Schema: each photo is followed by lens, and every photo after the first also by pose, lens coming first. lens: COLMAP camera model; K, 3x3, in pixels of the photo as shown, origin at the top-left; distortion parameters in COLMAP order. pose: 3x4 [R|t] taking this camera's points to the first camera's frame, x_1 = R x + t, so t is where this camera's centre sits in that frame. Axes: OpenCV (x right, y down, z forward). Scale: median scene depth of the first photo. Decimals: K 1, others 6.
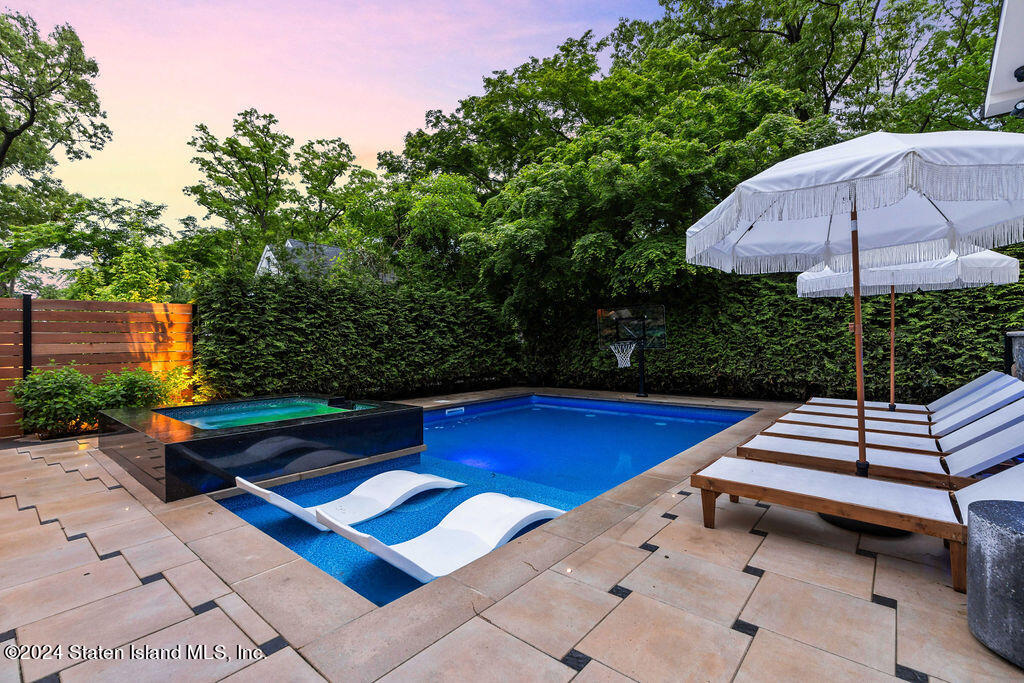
lens RADIAL K [[453.3, 0, 512.0], [0, 453.3, 341.5], [0, 0, 1]] dist [-0.006482, 0.001163]
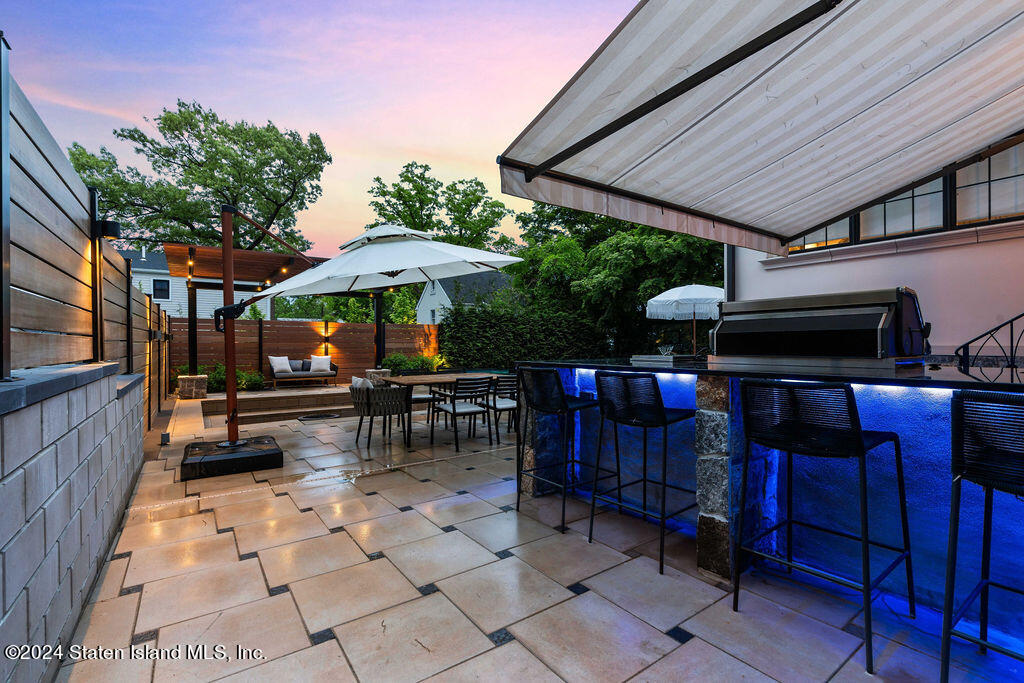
lens RADIAL K [[453.3, 0, 512.0], [0, 453.3, 341.5], [0, 0, 1]] dist [-0.006482, 0.001163]
pose [[0.969022, 0.008595, -0.246826, 0.061488], [-0.009056, 0.999959, -0.000734, -0.003692], [0.246809, 0.002947, 0.969060, -0.464119]]
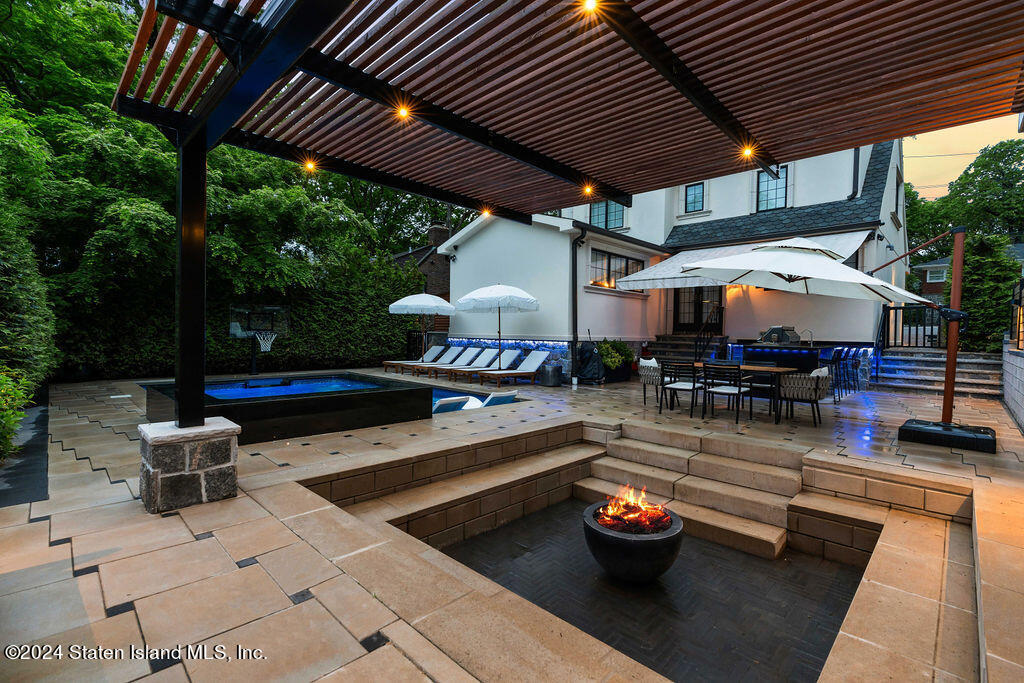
lens RADIAL K [[453.3, 0, 512.0], [0, 453.3, 341.5], [0, 0, 1]] dist [-0.006482, 0.001163]
pose [[0.070246, -0.000637, 0.997529, -0.597711], [-0.026501, 0.999646, 0.002505, 0.004814], [-0.997178, -0.026611, 0.070204, 0.120455]]
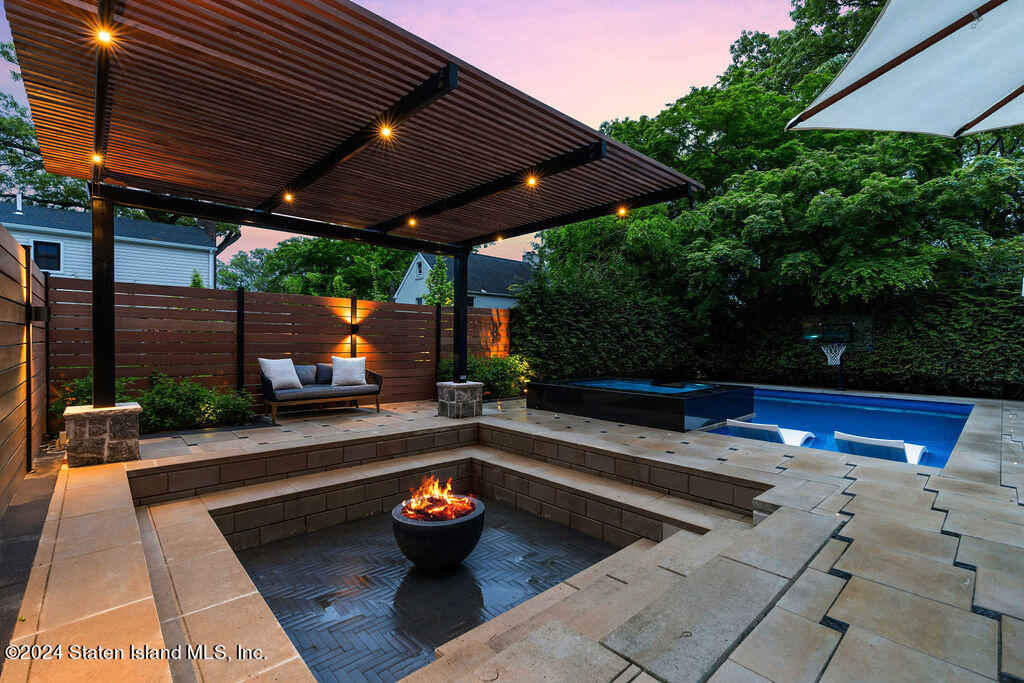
lens RADIAL K [[453.3, 0, 512.0], [0, 453.3, 341.5], [0, 0, 1]] dist [-0.006482, 0.001163]
pose [[0.992885, 0.021205, -0.117171, -0.278994], [-0.020599, 0.999767, 0.006380, 0.002368], [0.117279, -0.003921, 0.993091, -0.179623]]
